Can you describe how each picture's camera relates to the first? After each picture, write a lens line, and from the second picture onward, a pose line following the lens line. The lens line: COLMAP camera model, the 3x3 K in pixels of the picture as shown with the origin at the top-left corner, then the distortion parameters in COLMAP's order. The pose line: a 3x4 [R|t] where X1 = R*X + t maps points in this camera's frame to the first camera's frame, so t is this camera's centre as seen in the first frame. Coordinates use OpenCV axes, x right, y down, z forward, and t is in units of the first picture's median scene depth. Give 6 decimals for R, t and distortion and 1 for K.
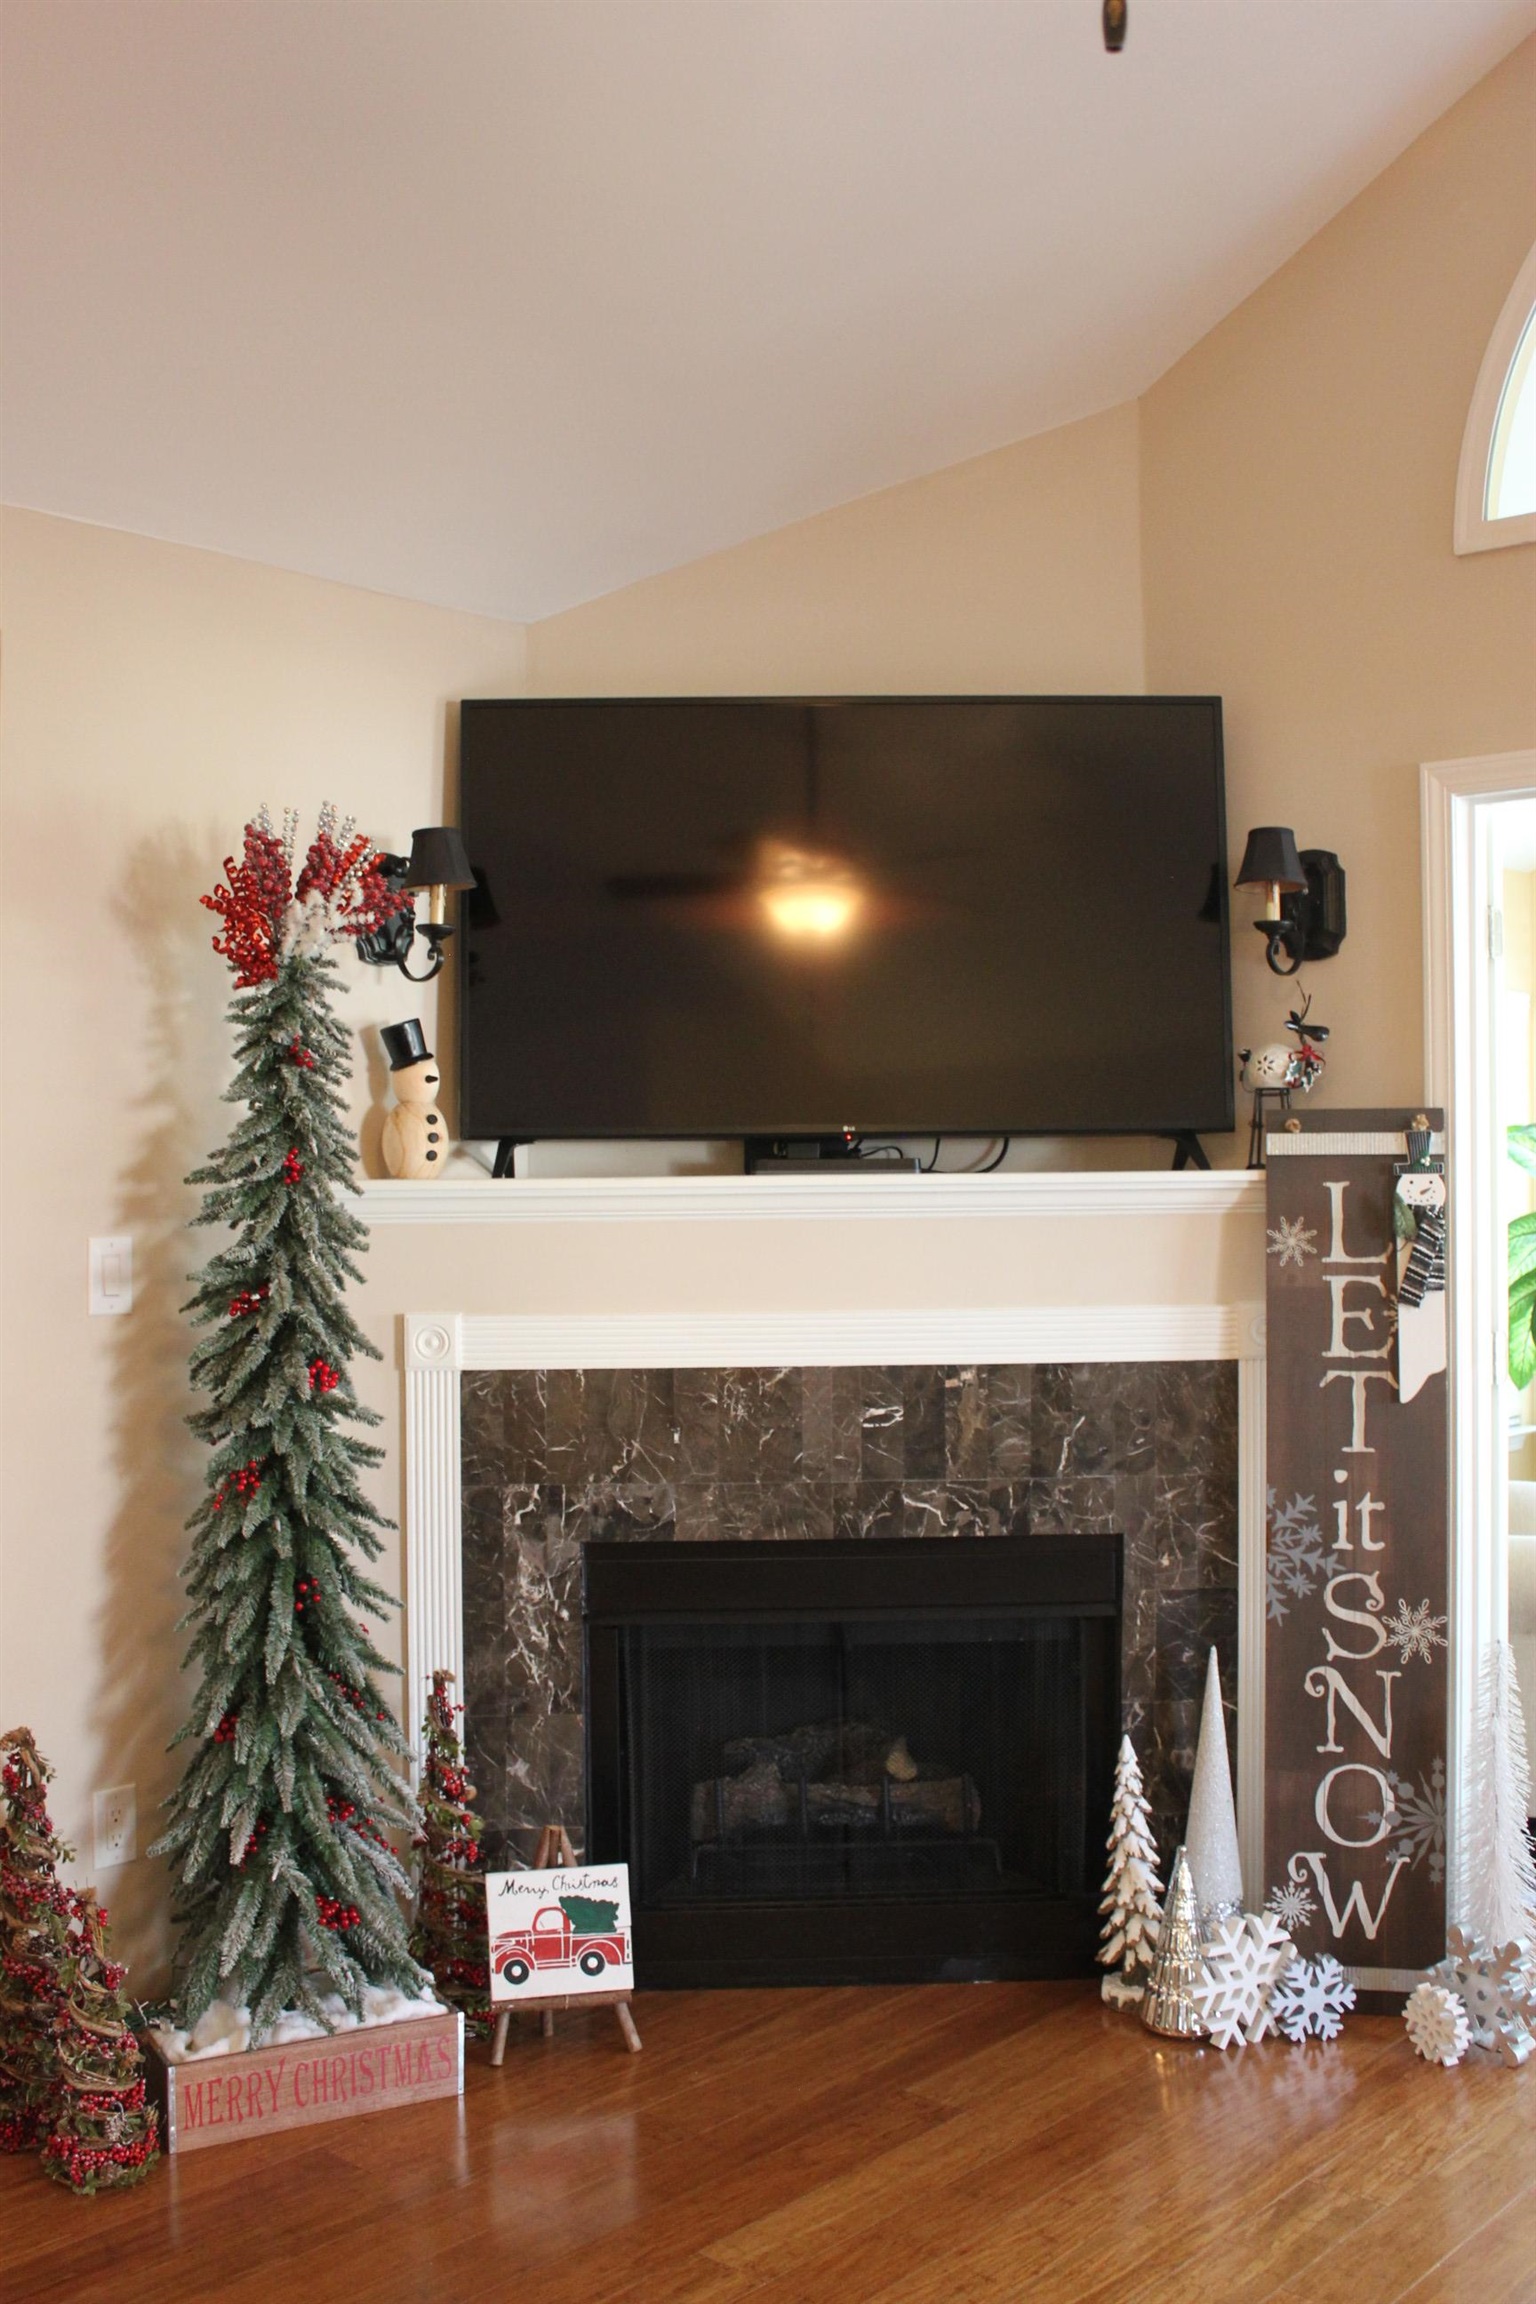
lens RADIAL K [[2255.0, 0, 739.2], [0, 2255.0, 1143.8], [0, 0, 1]] dist [-0.117615, 0.134809]
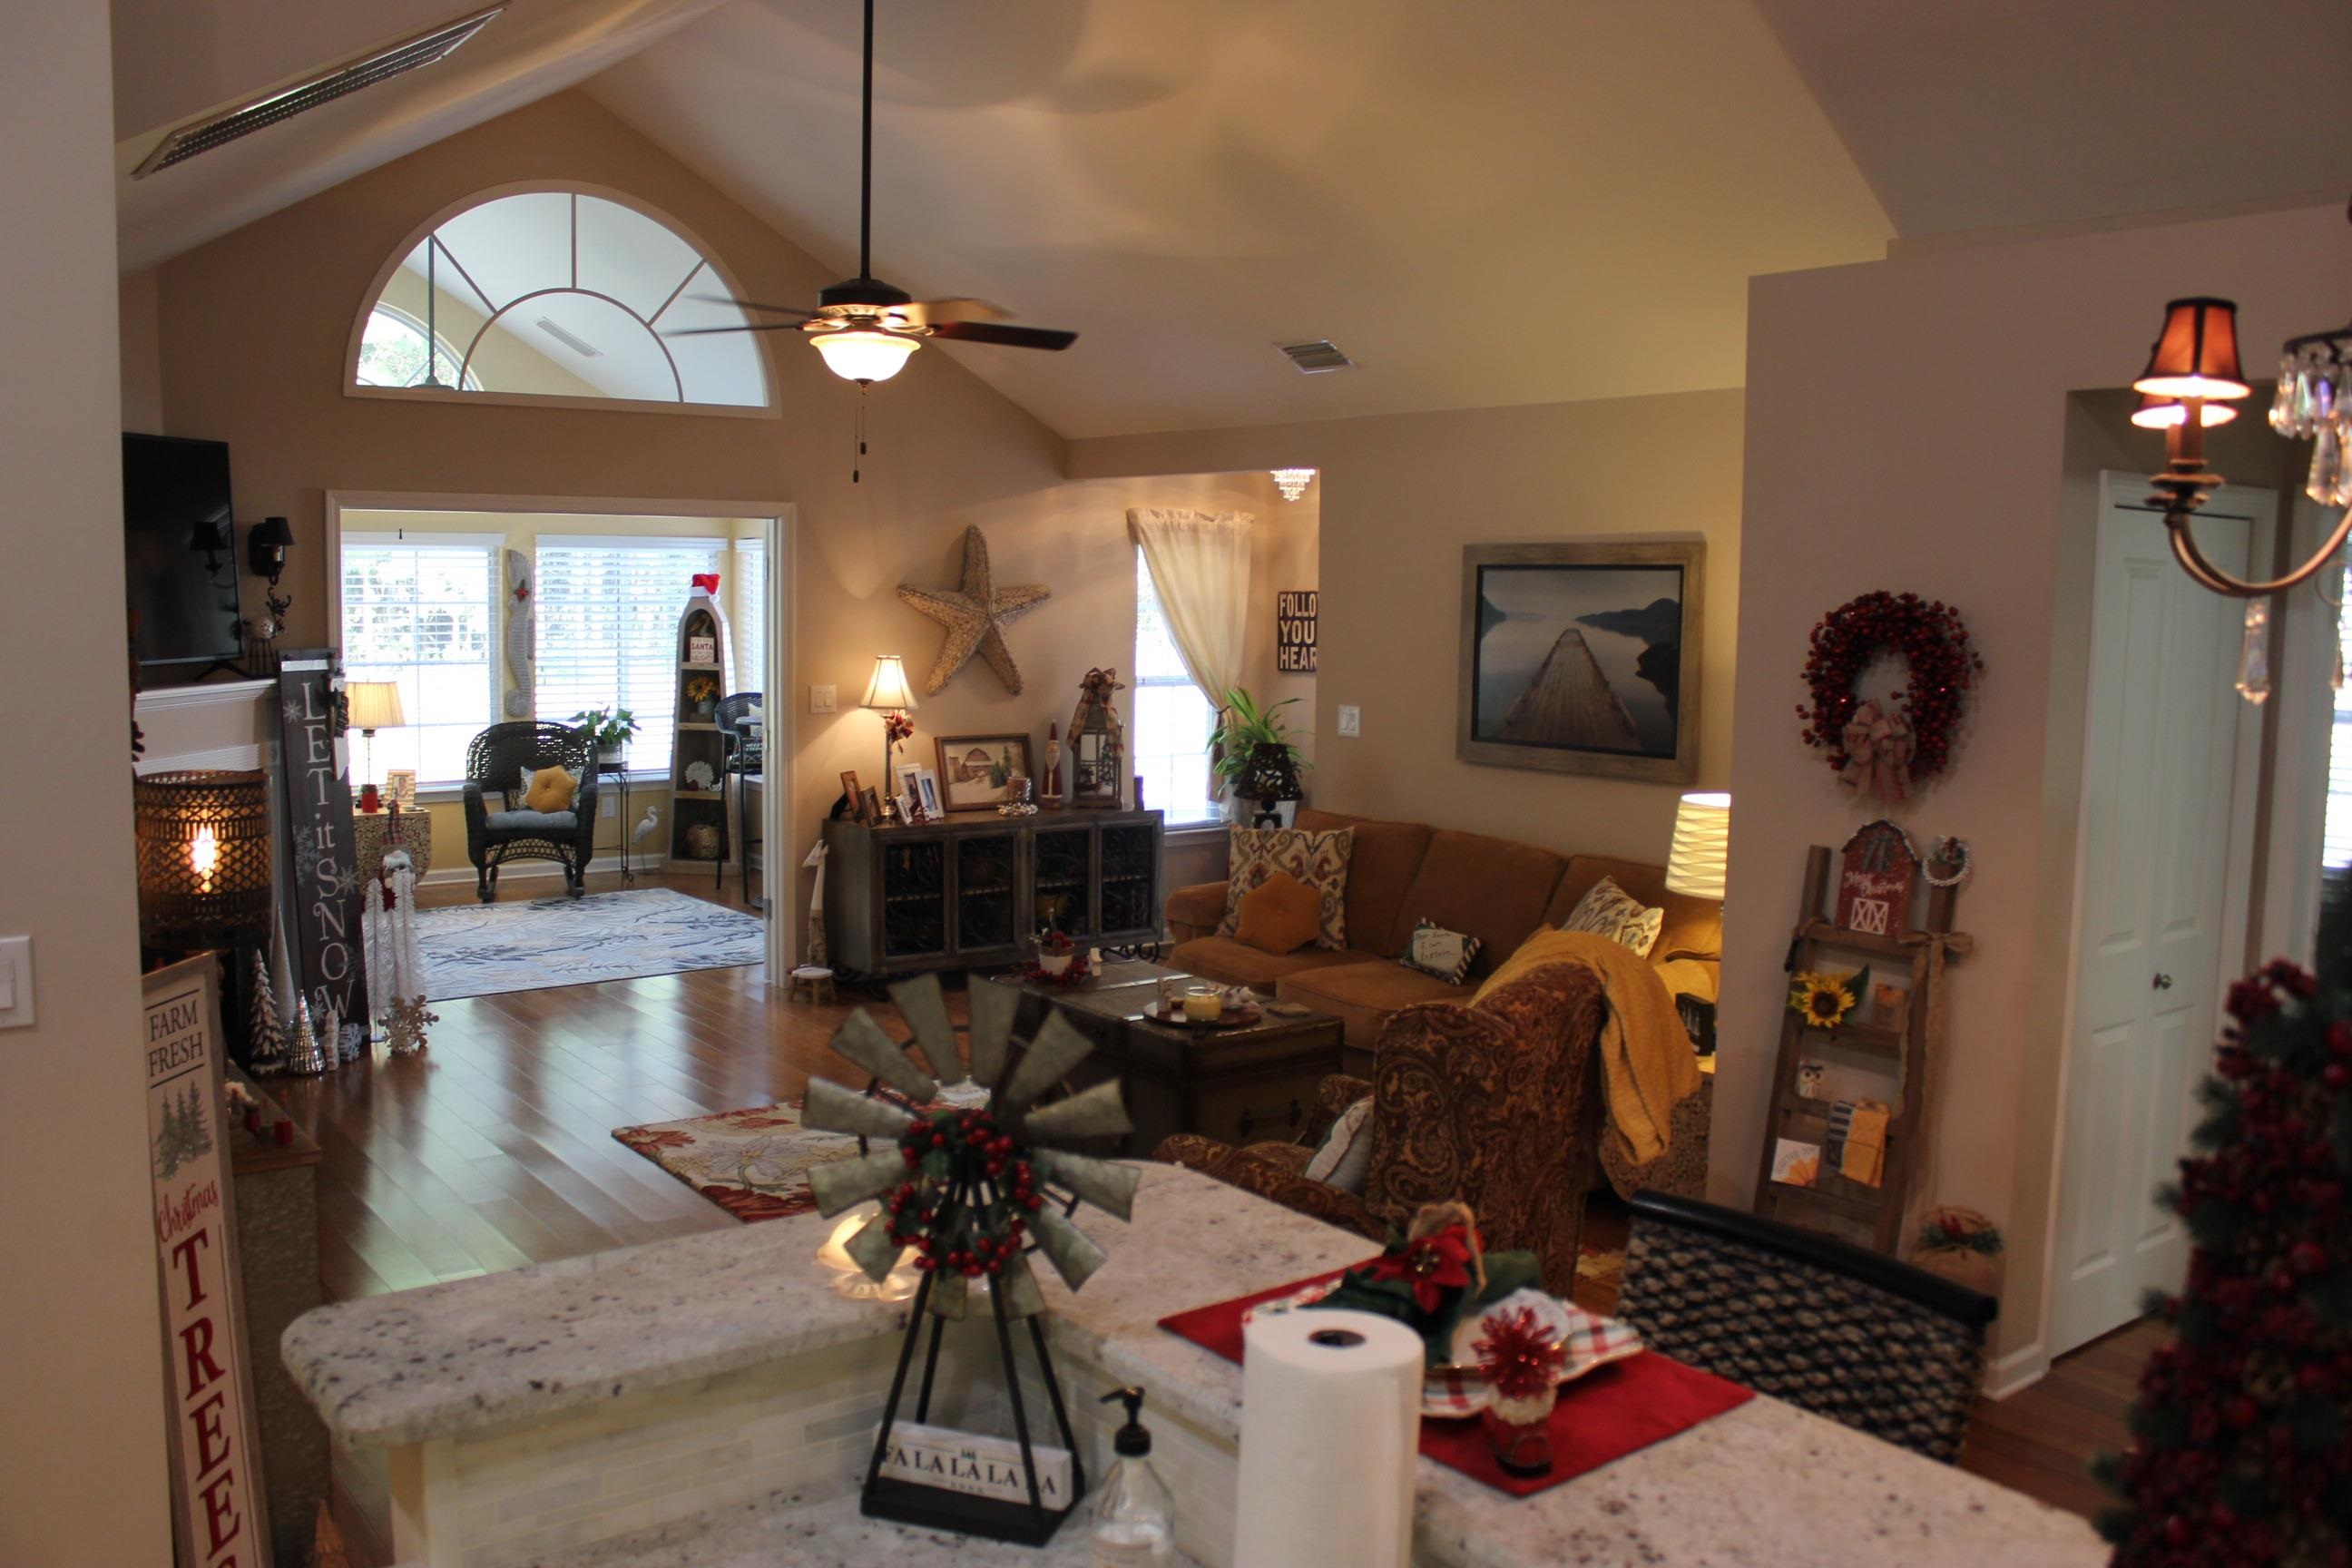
lens RADIAL K [[1975.8, 0, 1177.6], [0, 1975.8, 798.0], [0, 0, 1]] dist [-0.158496, 0.141480]
pose [[0.183020, -0.105061, 0.977479, -1.442056], [-0.031054, 0.993159, 0.112561, -0.110367], [-0.982619, -0.050955, 0.178506, -0.175811]]
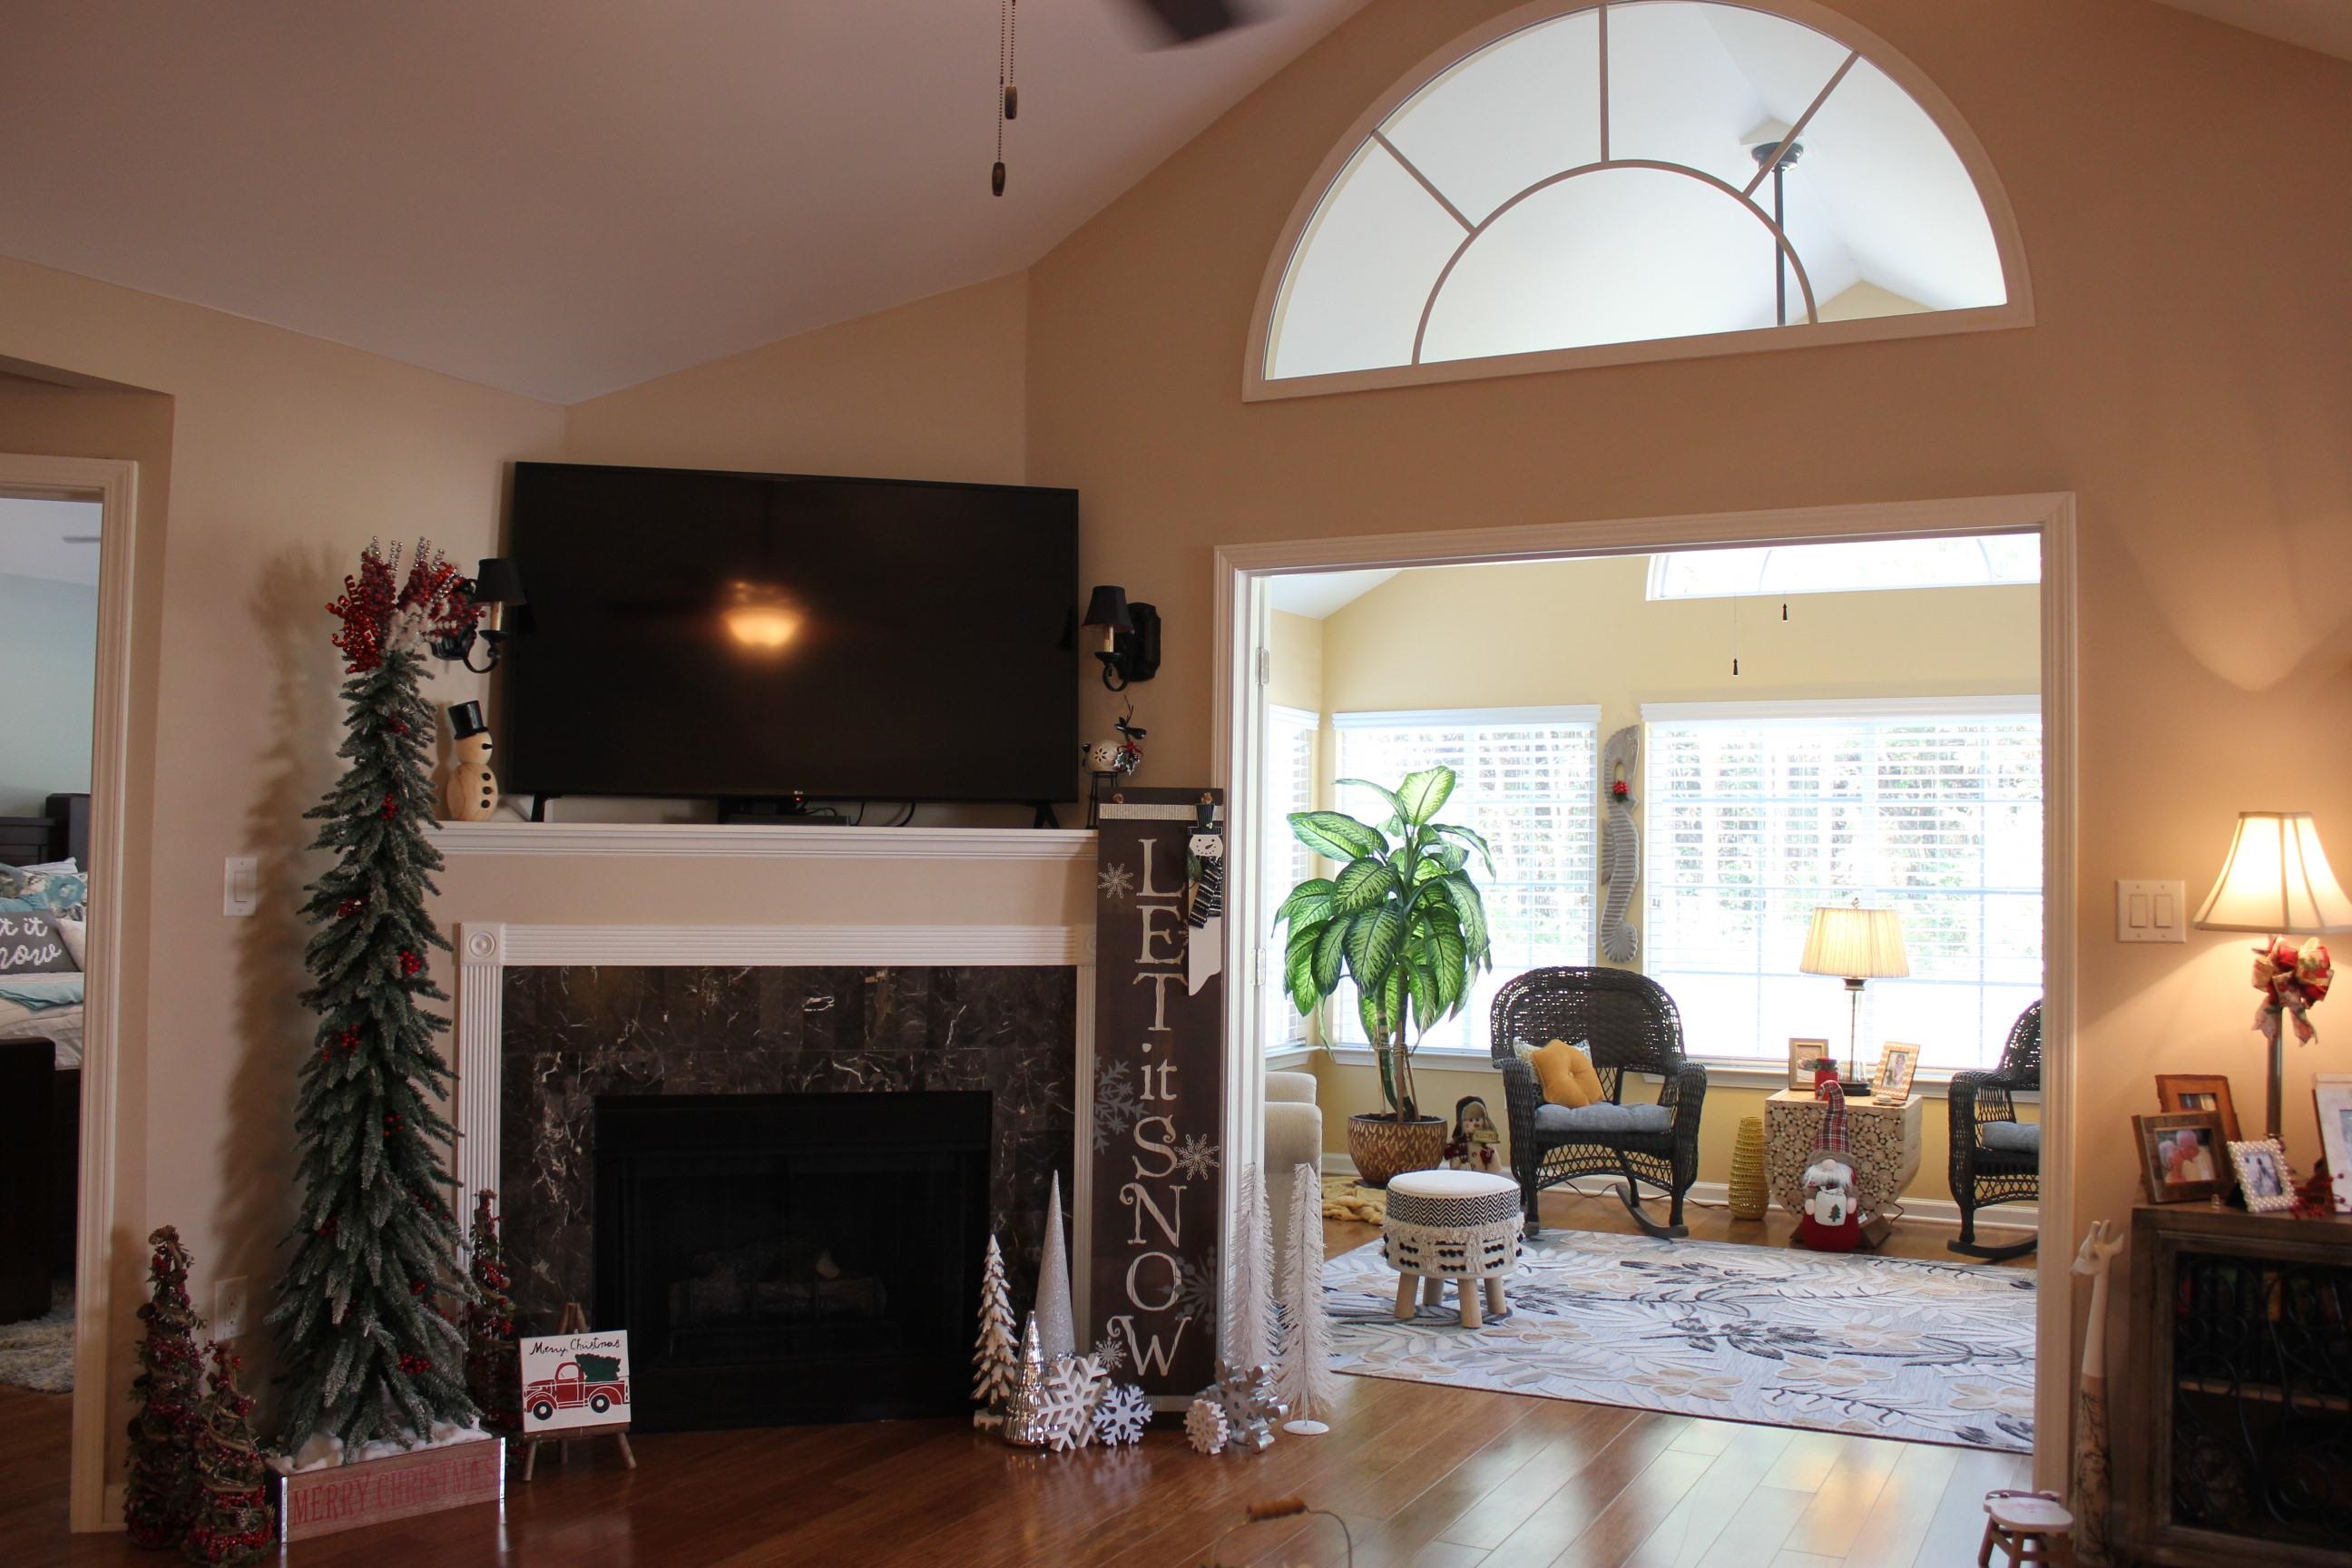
lens RADIAL K [[1969.5, 0, 1167.8], [0, 1969.5, 782.8], [0, 0, 1]] dist [-0.163408, 0.146534]
pose [[0.968832, 0.027350, 0.246206, -0.027529], [-0.021386, 0.999410, -0.026867, 0.014893], [-0.246795, 0.020764, 0.968845, -0.208283]]
